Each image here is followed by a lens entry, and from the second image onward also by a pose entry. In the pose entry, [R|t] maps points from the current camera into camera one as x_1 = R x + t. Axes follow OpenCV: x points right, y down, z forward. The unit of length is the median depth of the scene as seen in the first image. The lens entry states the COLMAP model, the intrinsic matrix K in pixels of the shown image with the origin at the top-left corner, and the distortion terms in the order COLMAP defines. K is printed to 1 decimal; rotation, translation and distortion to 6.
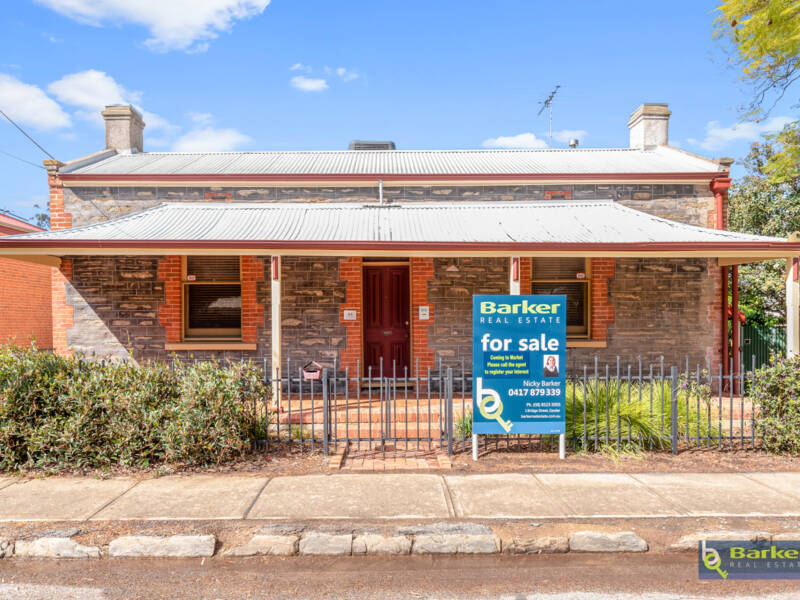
lens RADIAL K [[500.7, 0, 399.5], [0, 500.7, 304.0], [0, 0, 1]] dist [-0.000658, -0.000161]
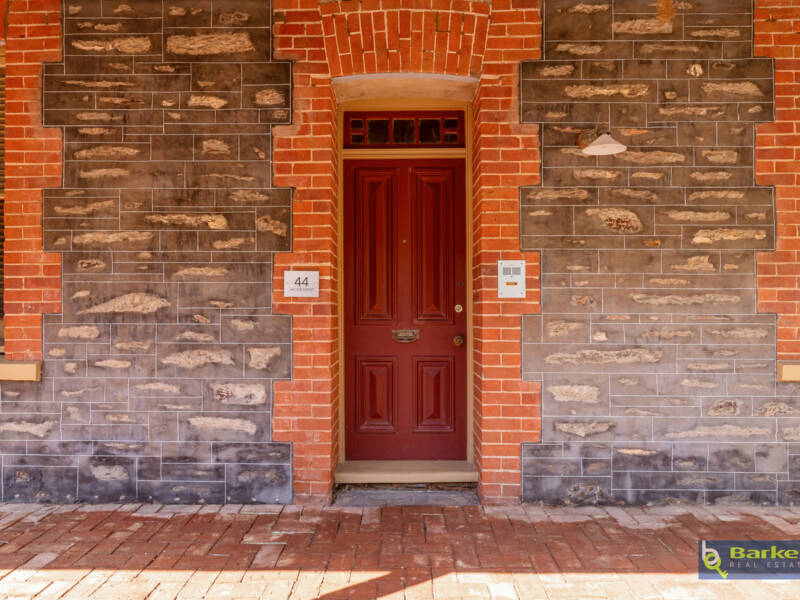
lens RADIAL K [[467.1, 0, 400.9], [0, 467.1, 301.5], [0, 0, 1]] dist [-0.001218, -0.000071]
pose [[0.999811, 0.005455, -0.018670, -0.022696], [-0.005757, 0.999852, -0.016207, 0.039228], [0.018579, 0.016311, 0.999694, 0.669570]]
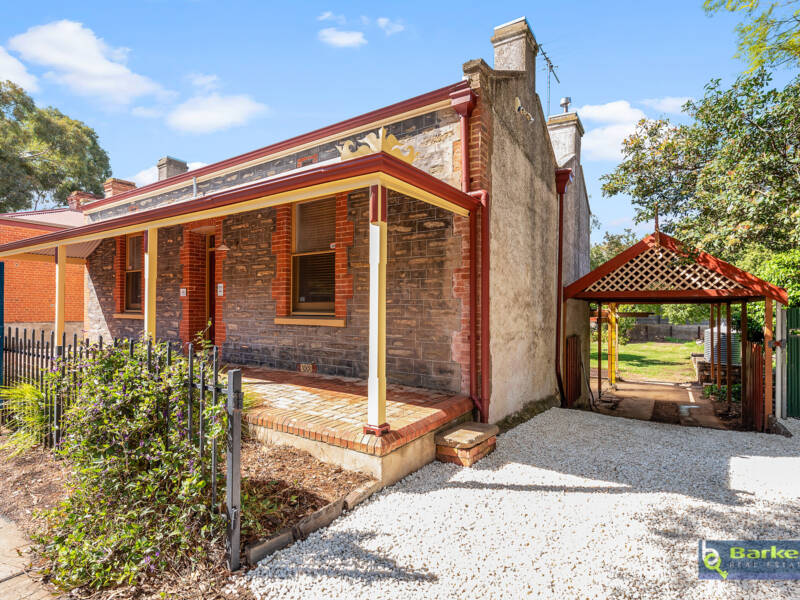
lens RADIAL K [[402.2, 0, 401.1], [0, 402.2, 297.3], [0, 0, 1]] dist [-0.002872, -0.000524]
pose [[0.833693, -0.004892, -0.552207, 0.872772], [-0.002777, 0.999911, -0.013052, 0.045008], [0.552222, 0.012415, 0.833605, 0.478707]]
